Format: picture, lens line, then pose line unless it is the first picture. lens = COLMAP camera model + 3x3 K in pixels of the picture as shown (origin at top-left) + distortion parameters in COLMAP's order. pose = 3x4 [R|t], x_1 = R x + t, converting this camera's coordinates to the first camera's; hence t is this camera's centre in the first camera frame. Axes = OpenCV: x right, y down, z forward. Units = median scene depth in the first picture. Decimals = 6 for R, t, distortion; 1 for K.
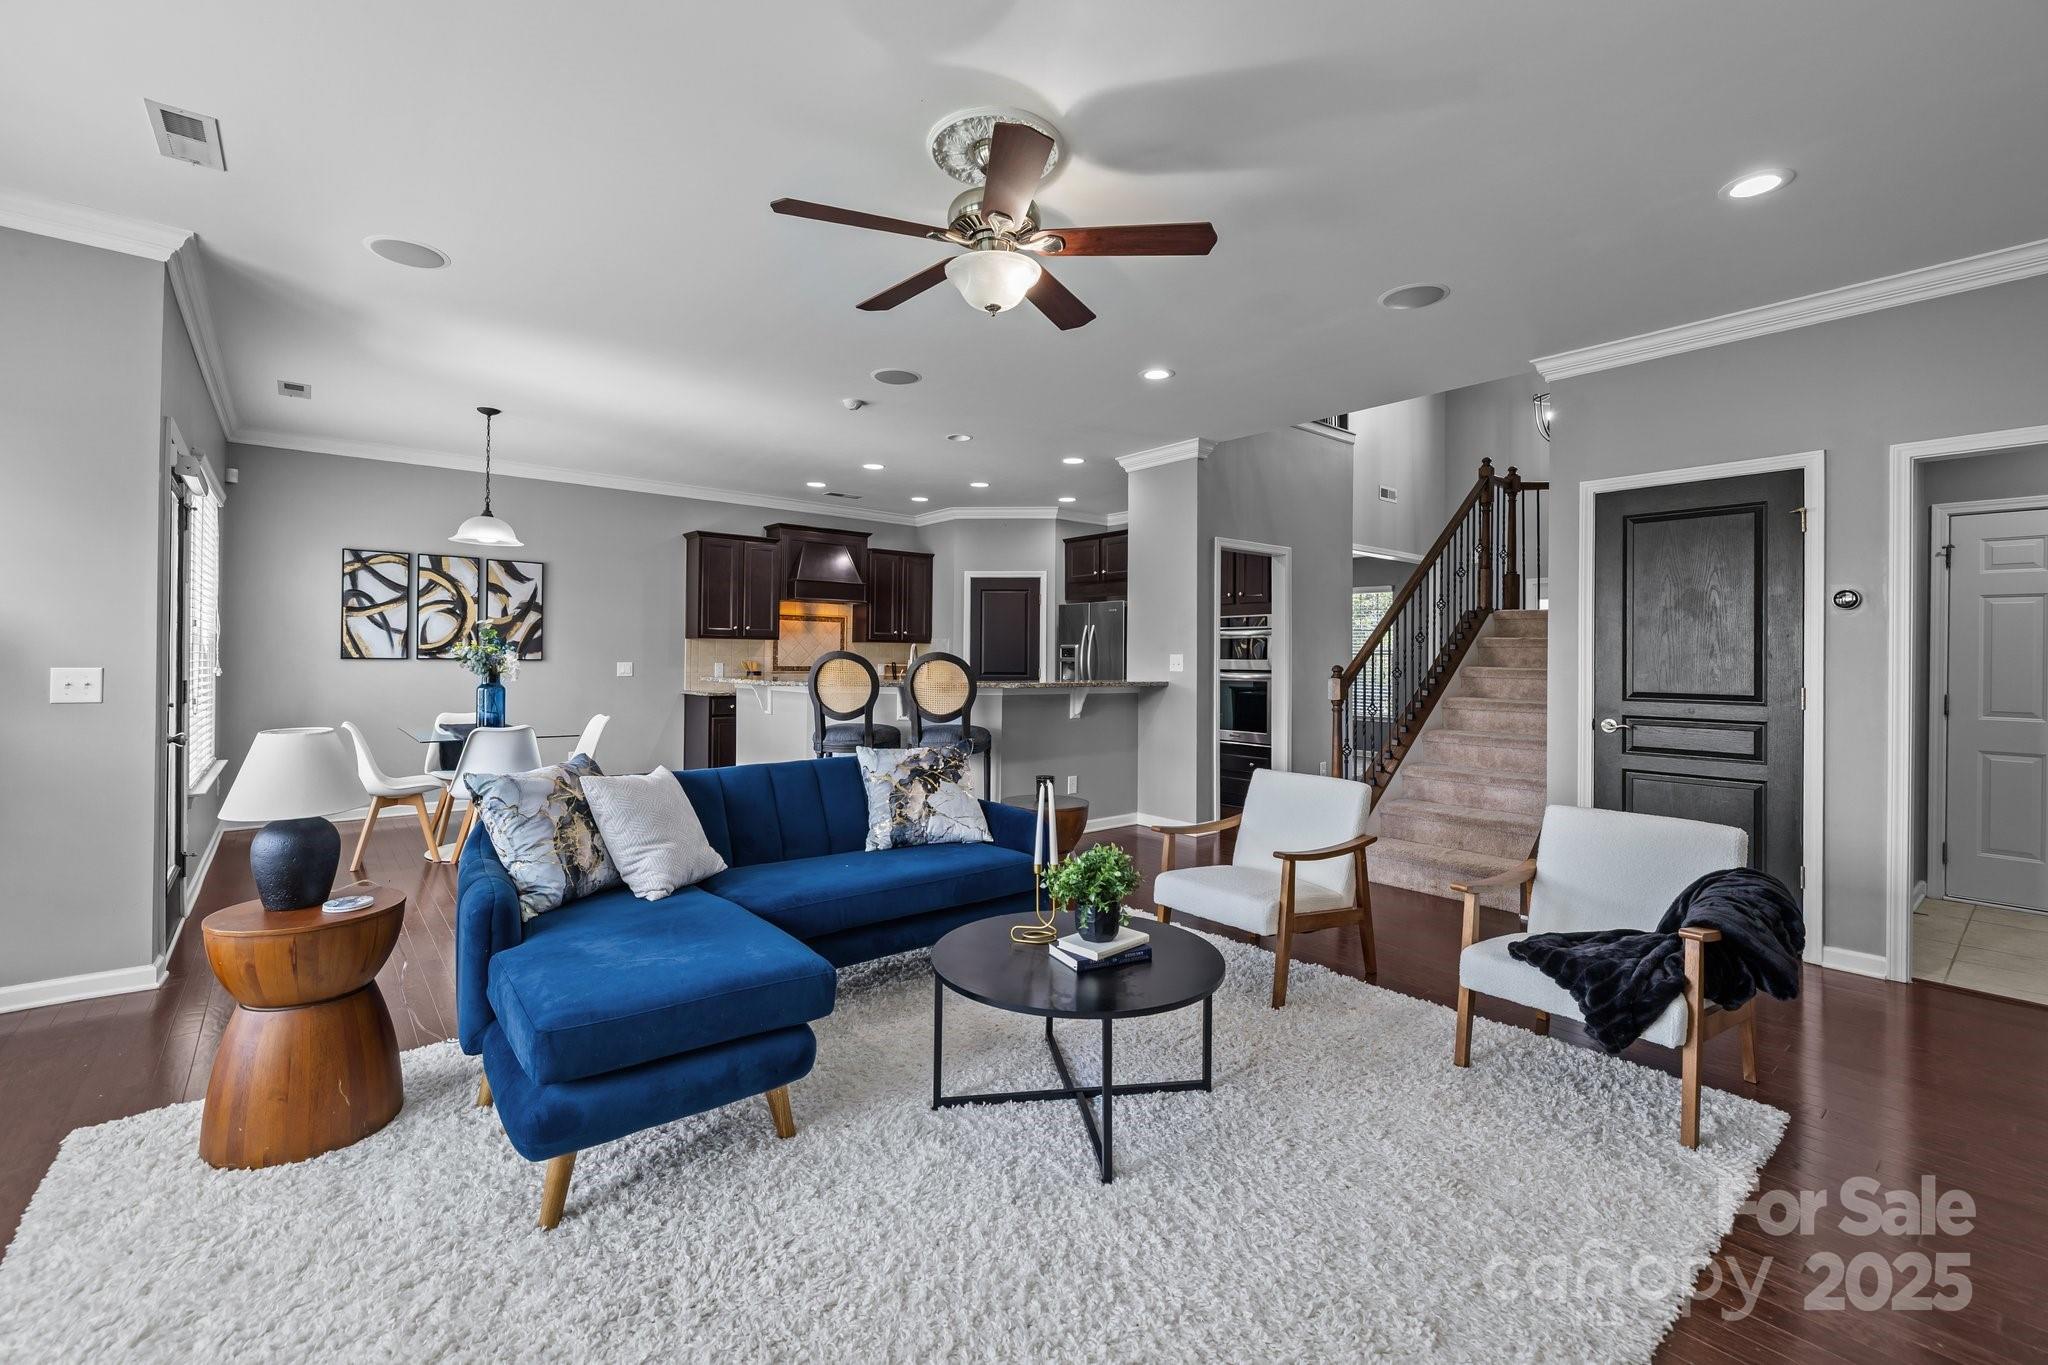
lens RADIAL K [[868.8, 0, 1038.1], [0, 868.8, 659.2], [0, 0, 1]] dist [0.000398, 0.000820]
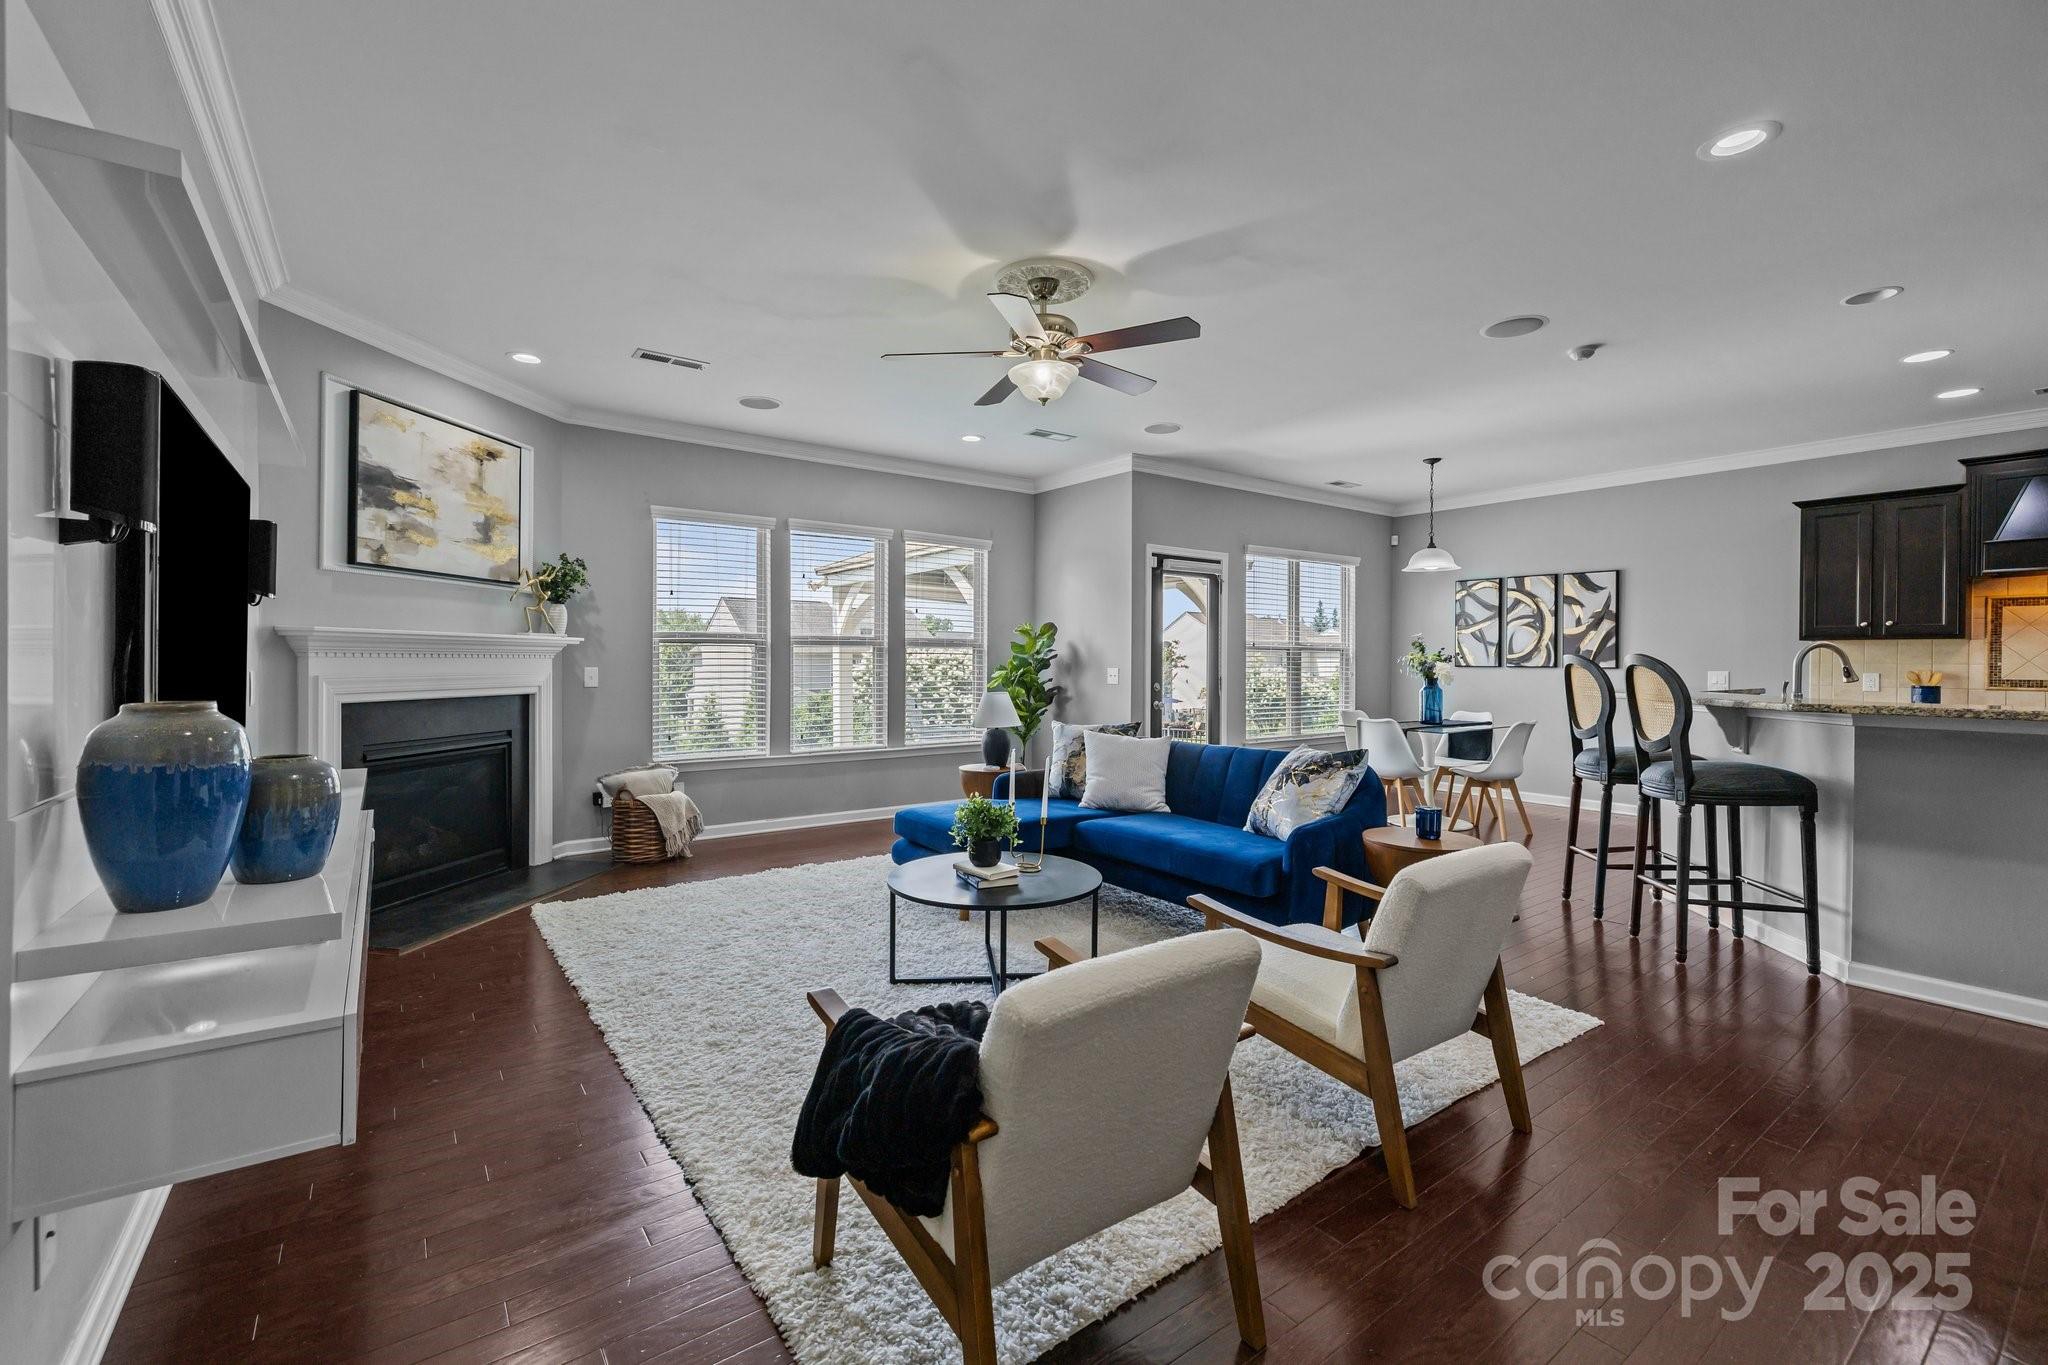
lens RADIAL K [[868.8, 0, 995.0], [0, 868.8, 665.0], [0, 0, 1]] dist [0.000398, 0.000820]
pose [[-0.084874, -0.003741, -0.996385, 0.507866], [-0.006358, 0.999975, -0.003213, 0.005378], [0.996371, 0.006063, -0.084896, 0.407290]]
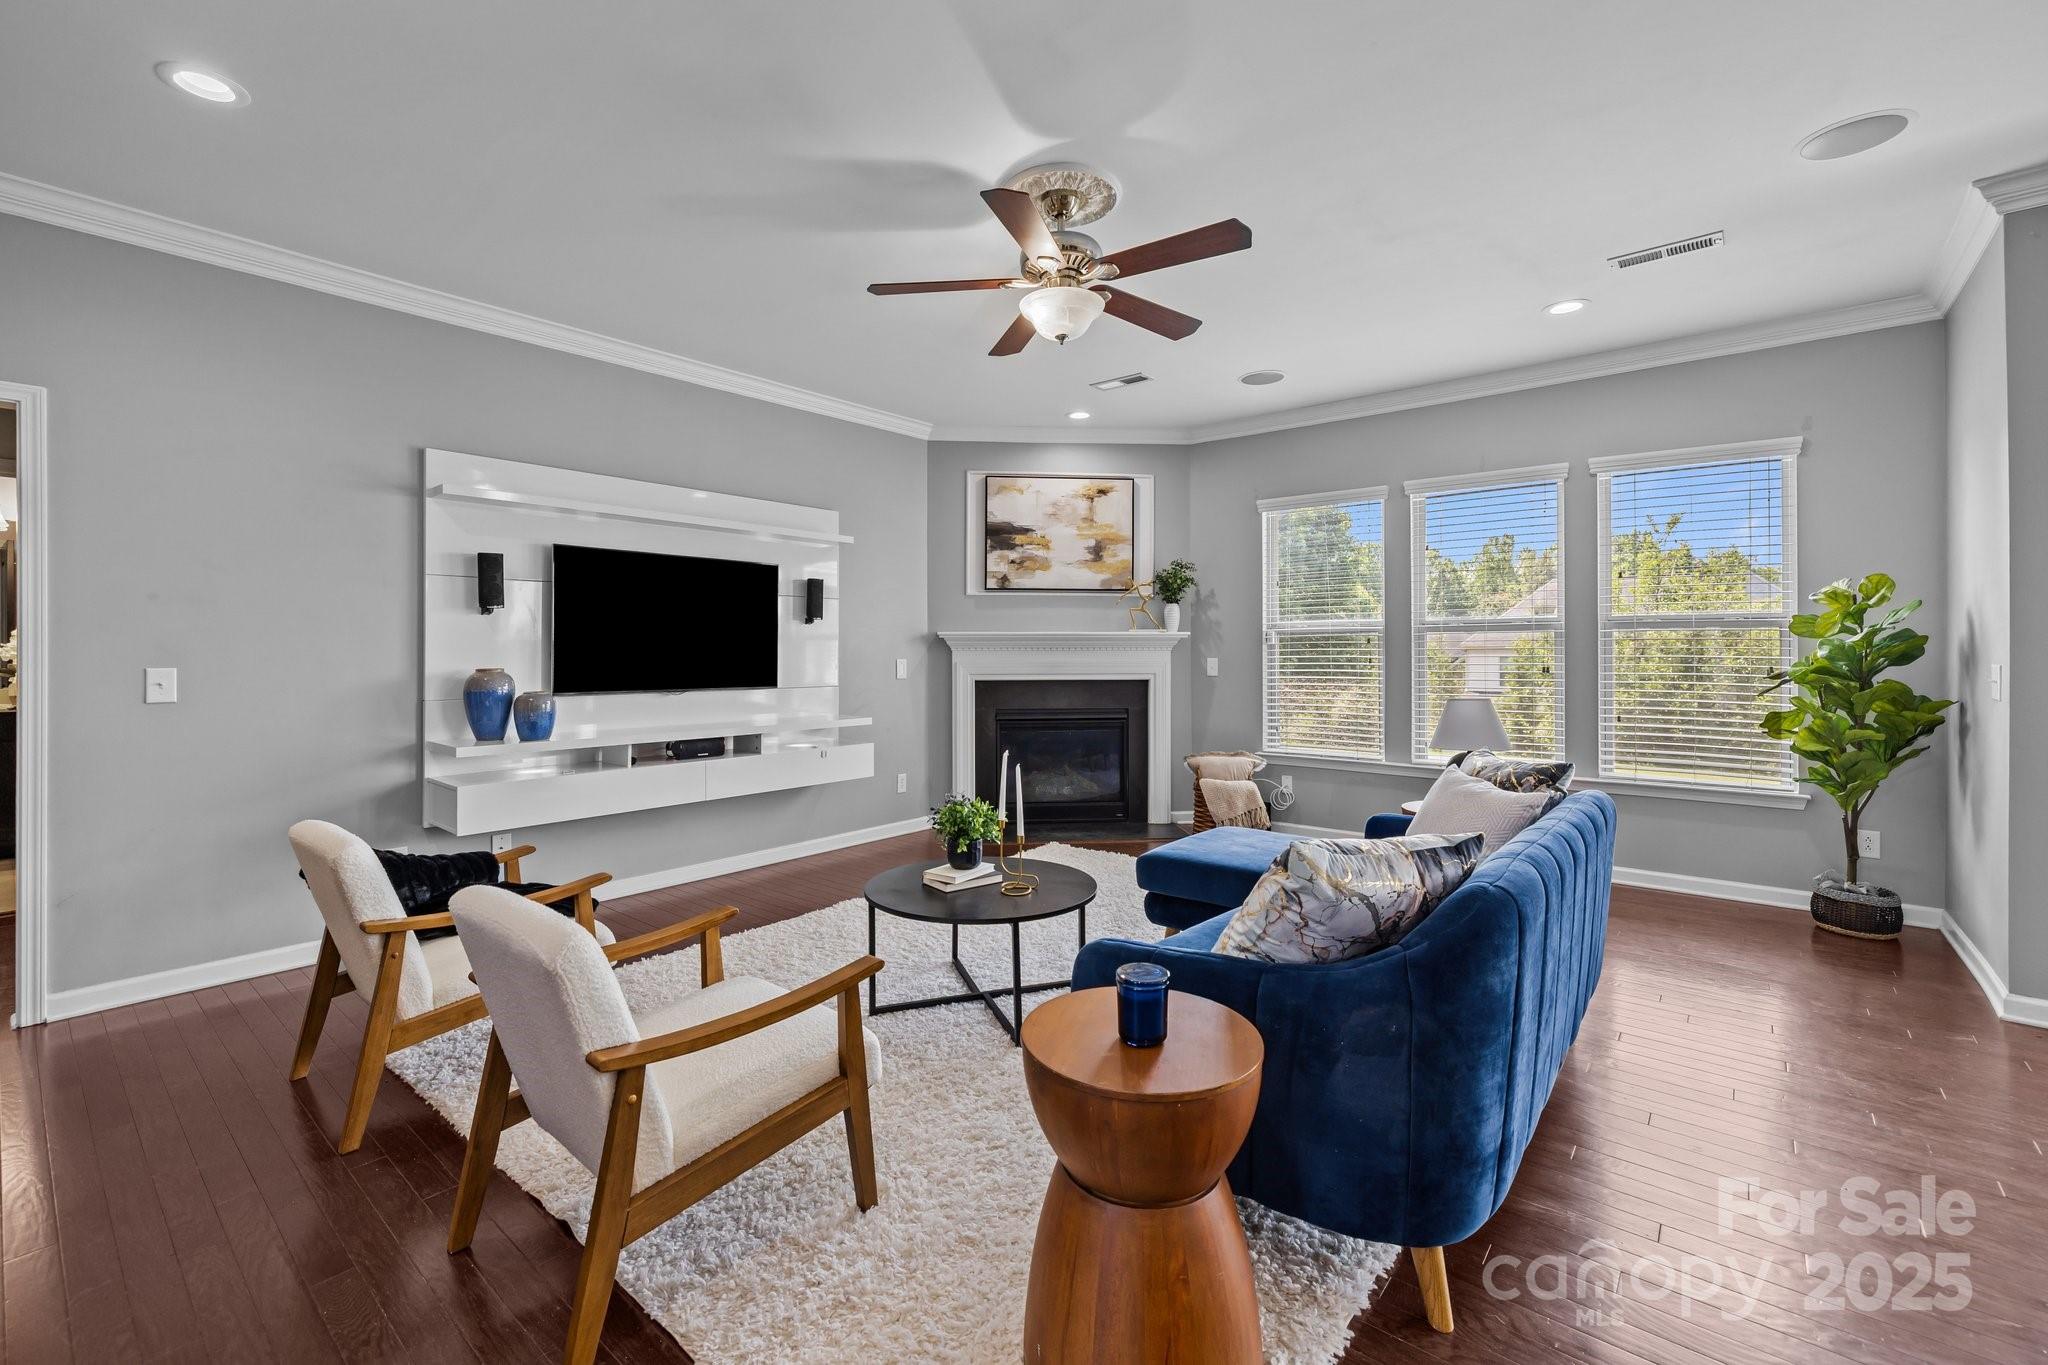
lens RADIAL K [[868.8, 0, 1018.6], [0, 868.8, 649.0], [0, 0, 1]] dist [0.000398, 0.000820]
pose [[-0.986263, -0.005607, -0.165089, 0.074188], [-0.005448, 0.999984, -0.001421, 0.000450], [0.165094, -0.000502, -0.986278, 0.819363]]
